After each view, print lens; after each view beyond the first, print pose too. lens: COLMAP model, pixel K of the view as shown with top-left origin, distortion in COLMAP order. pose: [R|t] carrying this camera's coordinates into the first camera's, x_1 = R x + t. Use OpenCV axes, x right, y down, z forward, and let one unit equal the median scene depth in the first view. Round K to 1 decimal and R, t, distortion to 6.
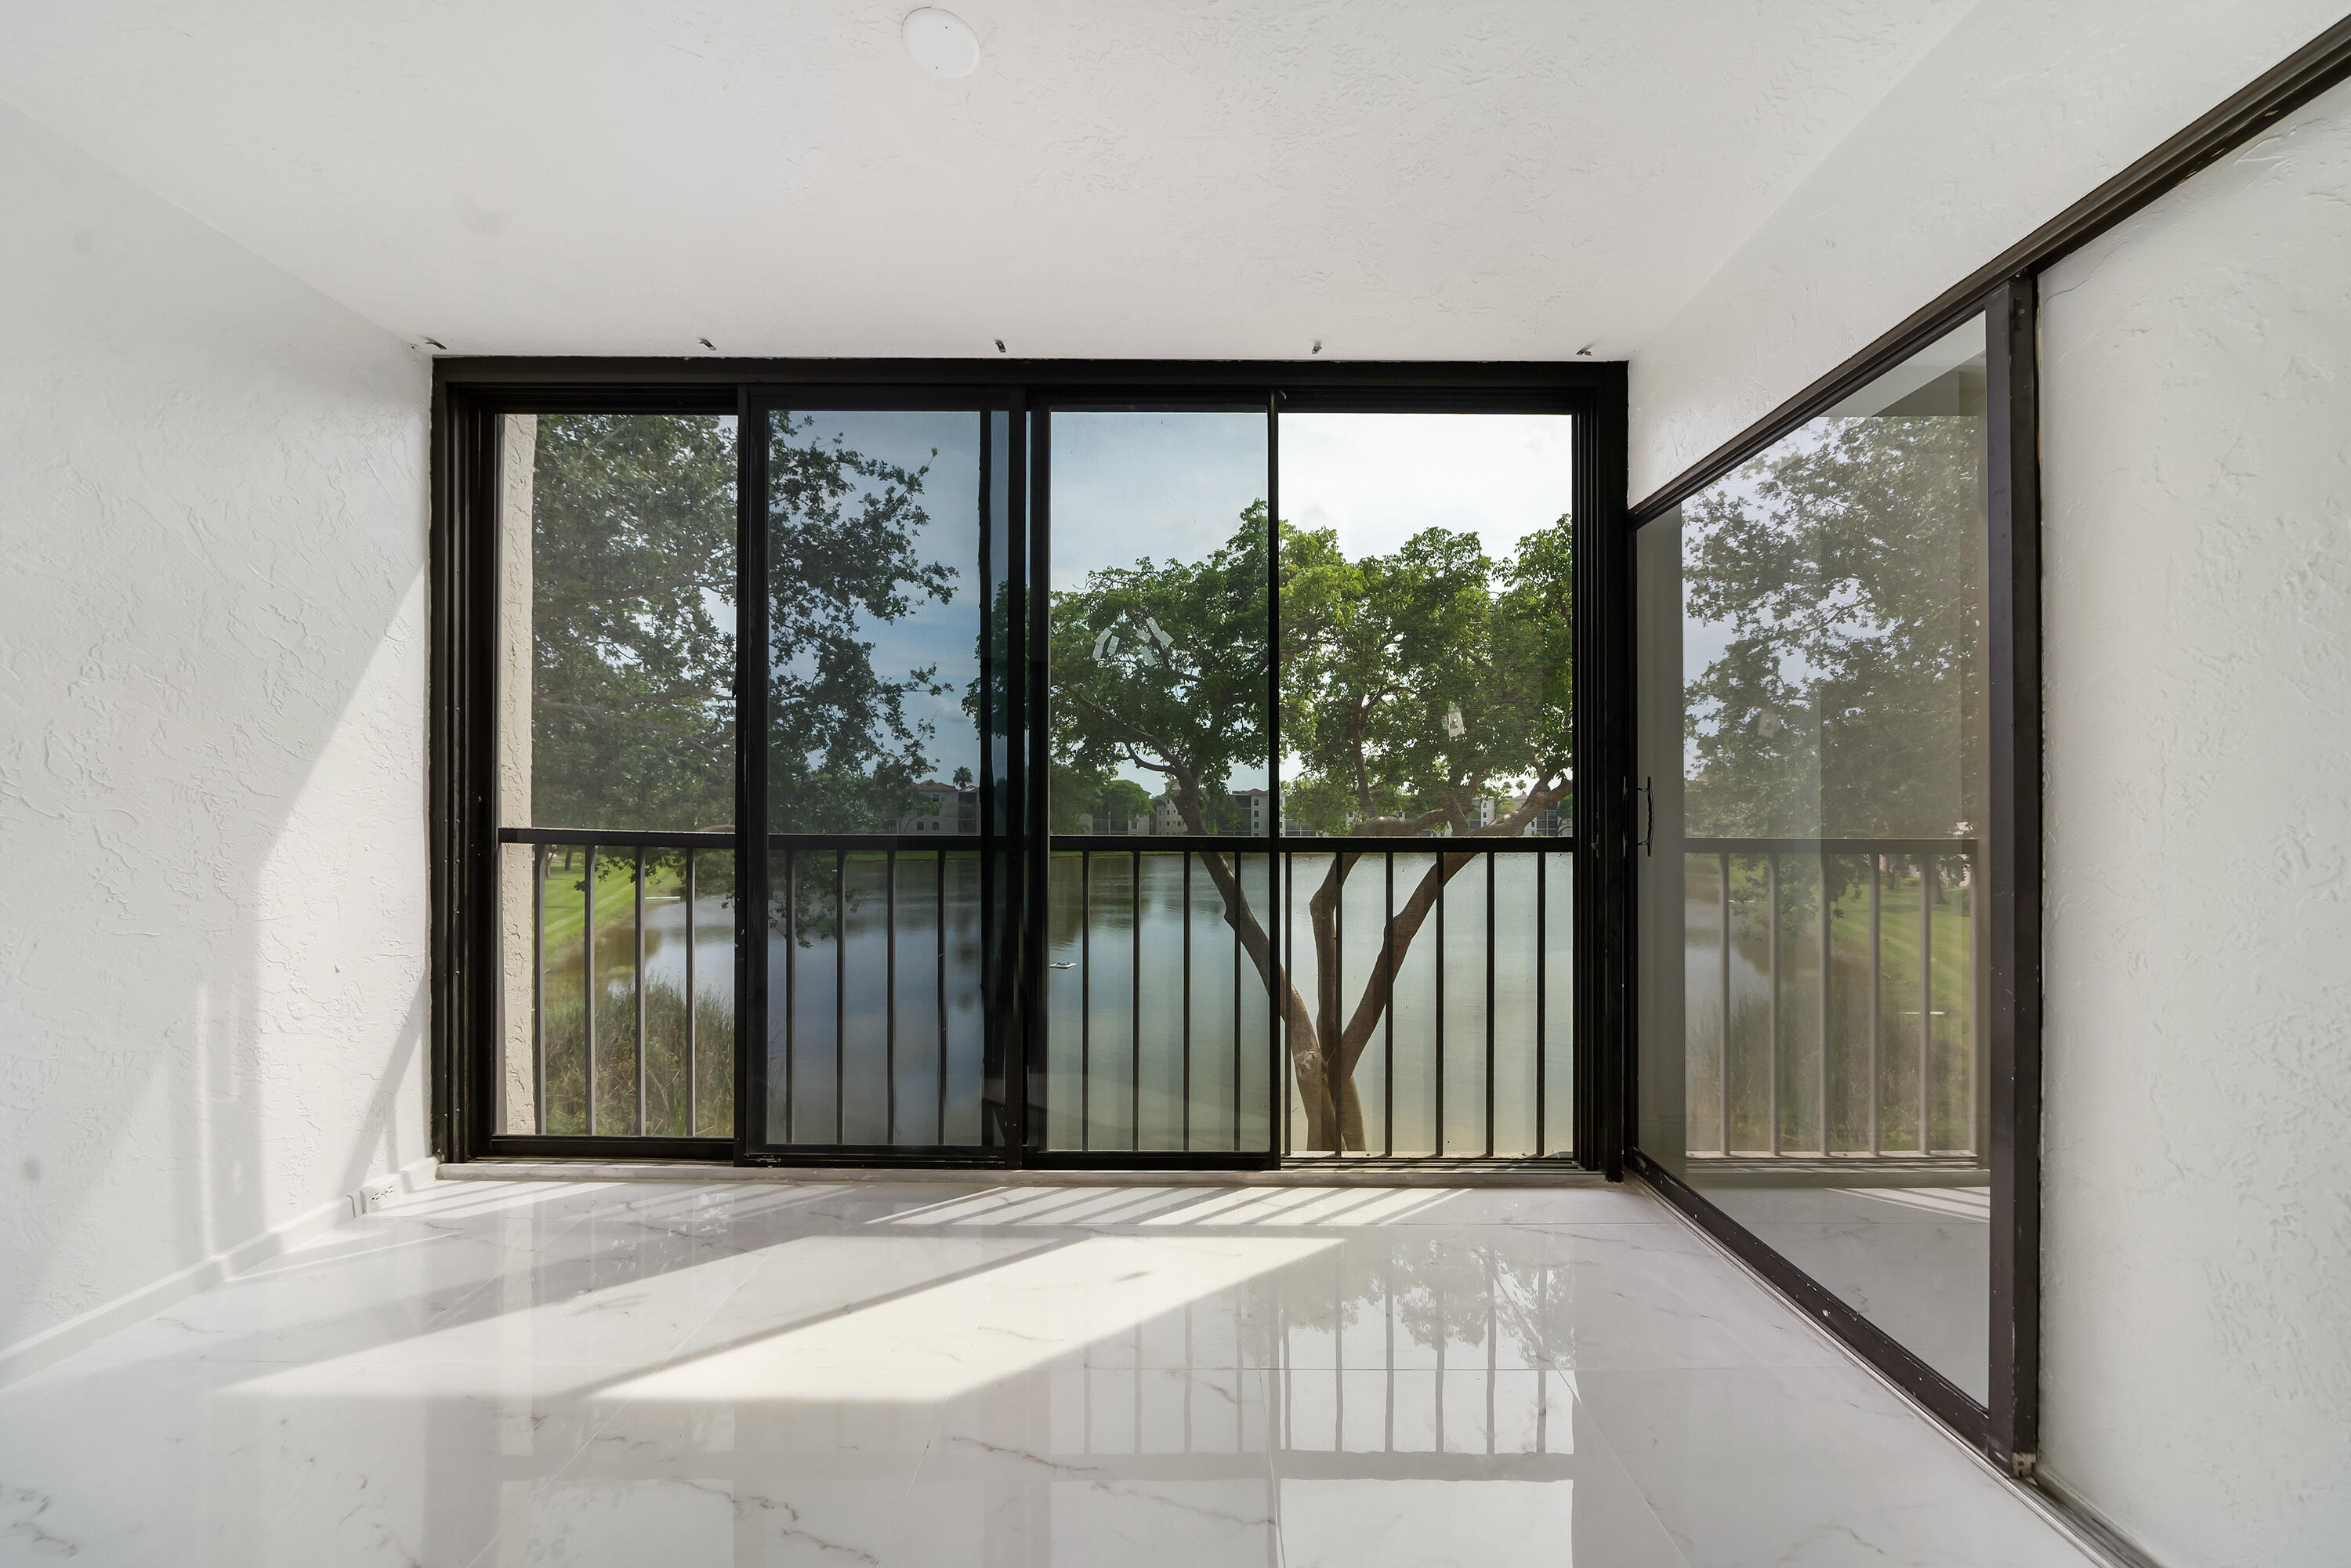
lens RADIAL K [[824.3, 0, 1220.3], [0, 824.3, 809.5], [0, 0, 1]] dist [-0.011535, -0.000040]
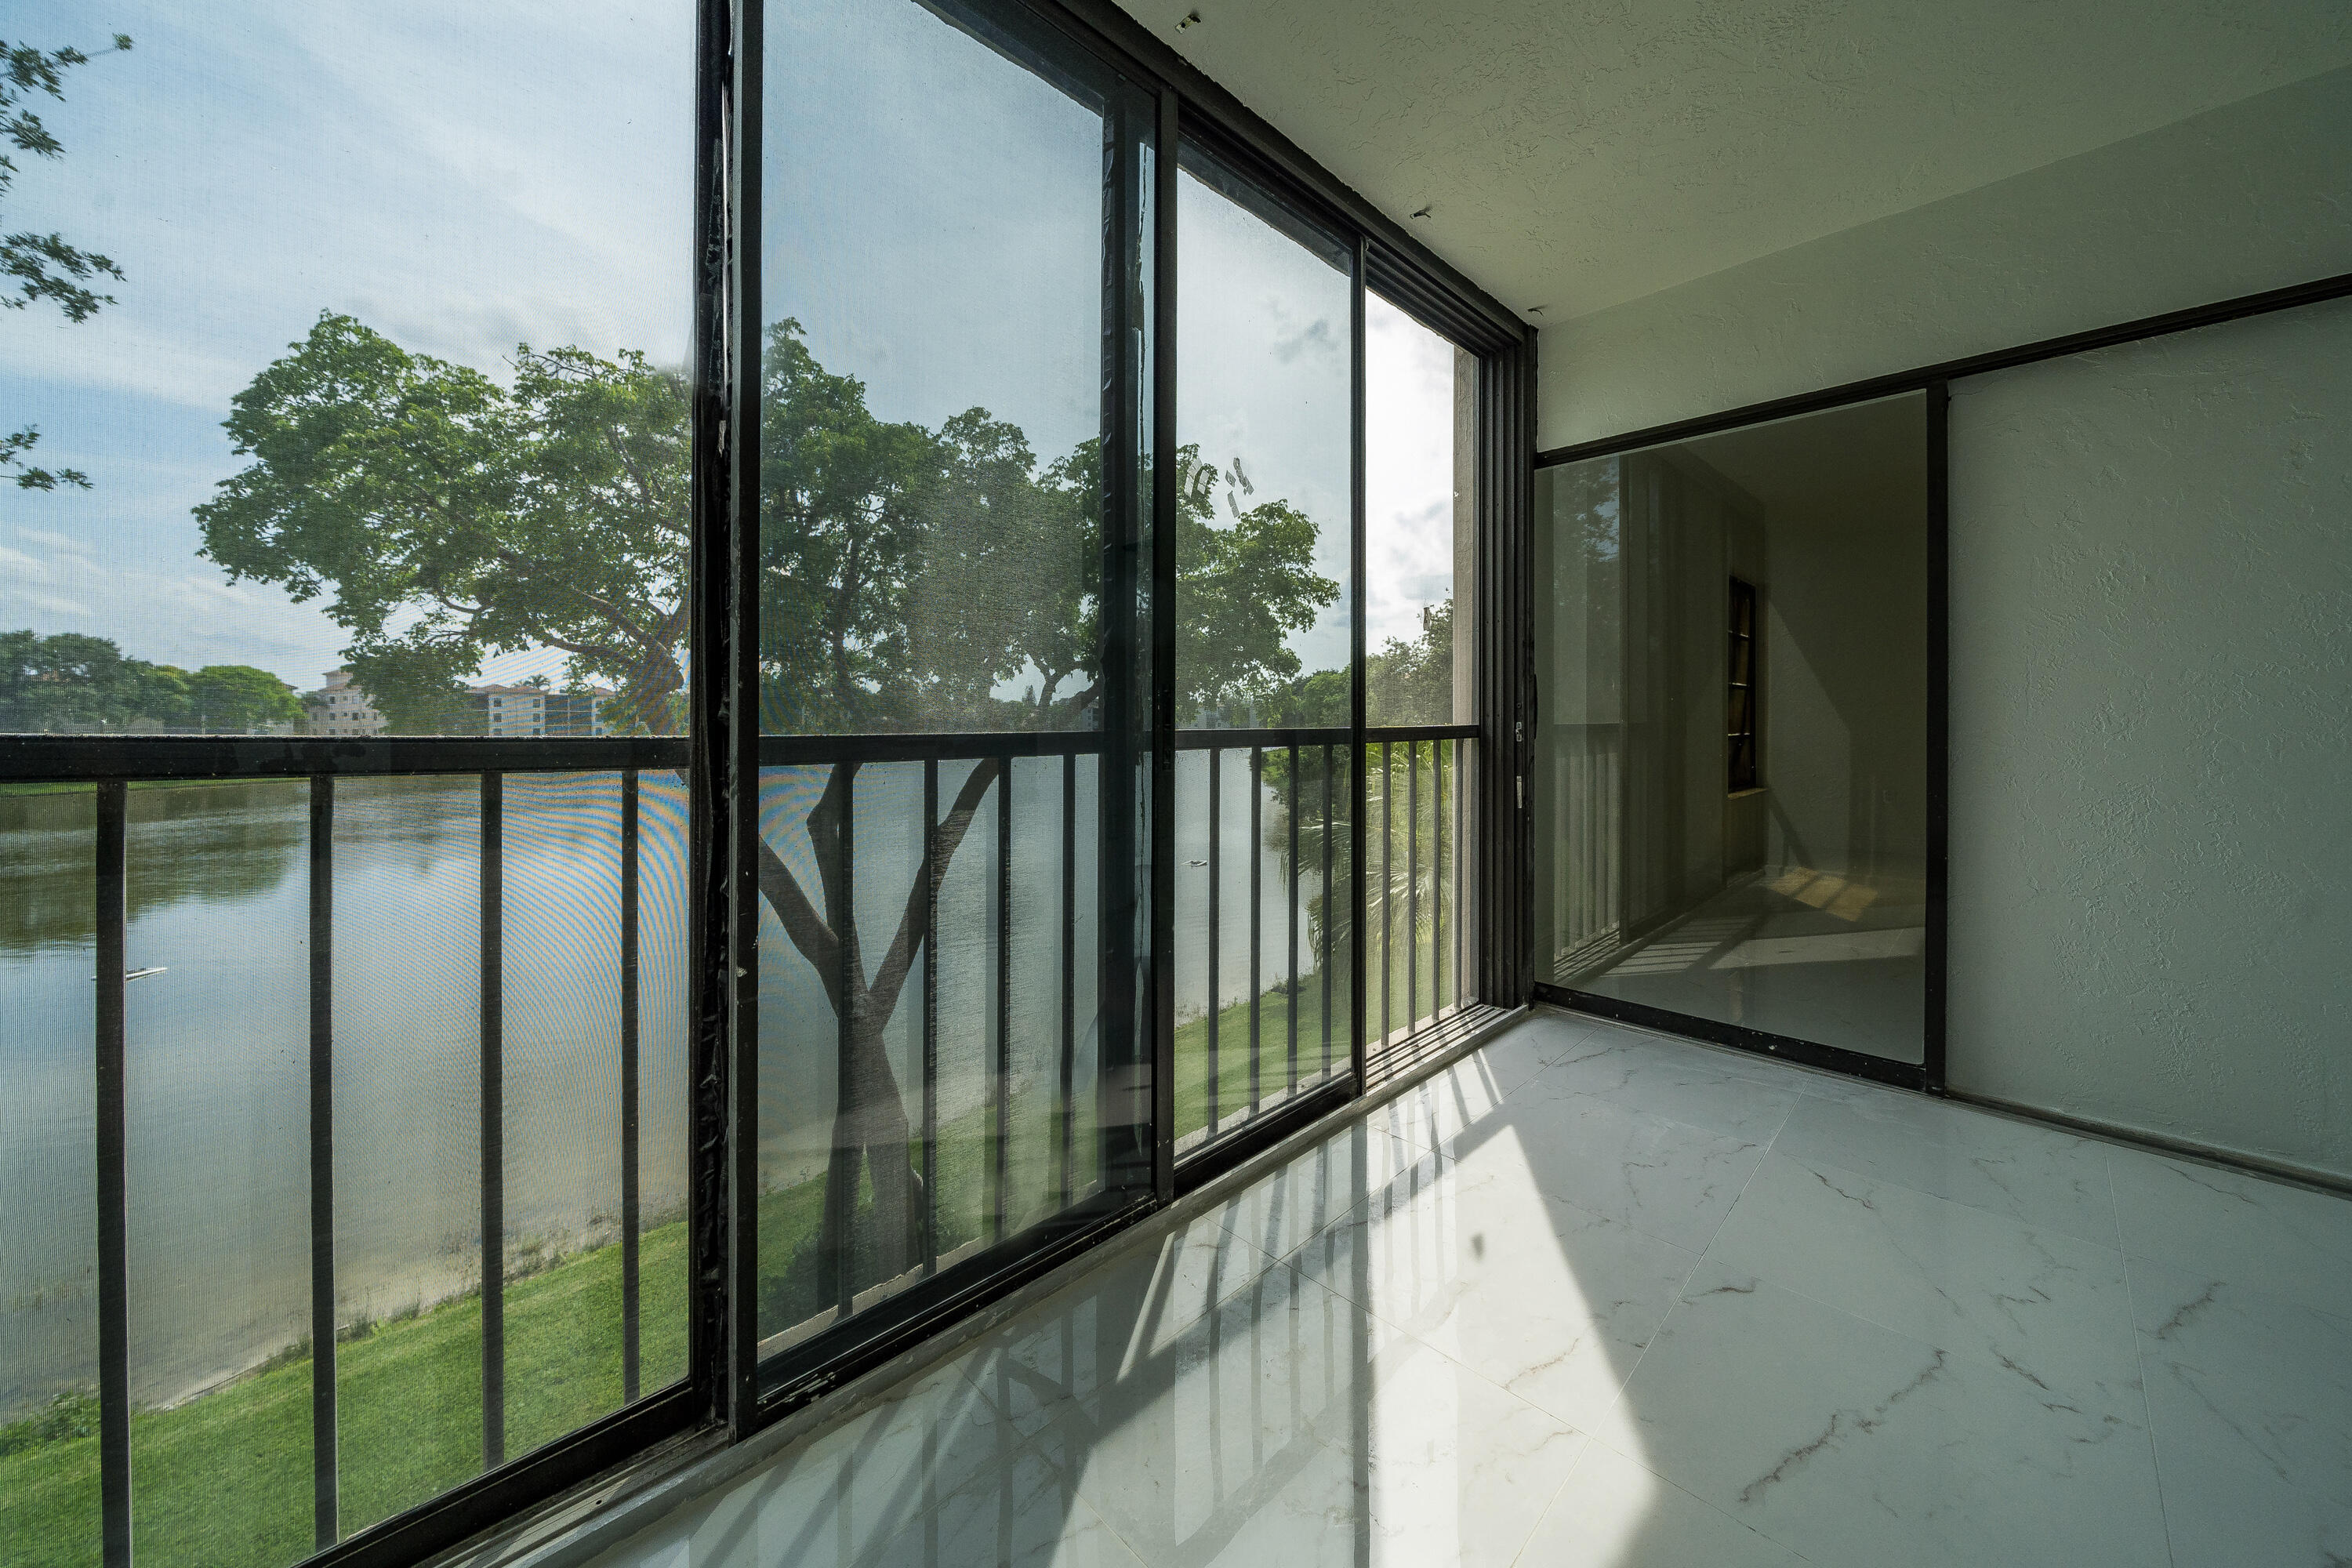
lens RADIAL K [[824.7, 0, 1210.9], [0, 824.7, 721.9], [0, 0, 1]] dist [-0.011535, -0.000040]
pose [[0.719987, -0.005578, 0.693965, -0.203043], [-0.001404, 0.999954, 0.009494, 0.005787], [-0.693986, -0.007810, 0.719946, 0.136038]]
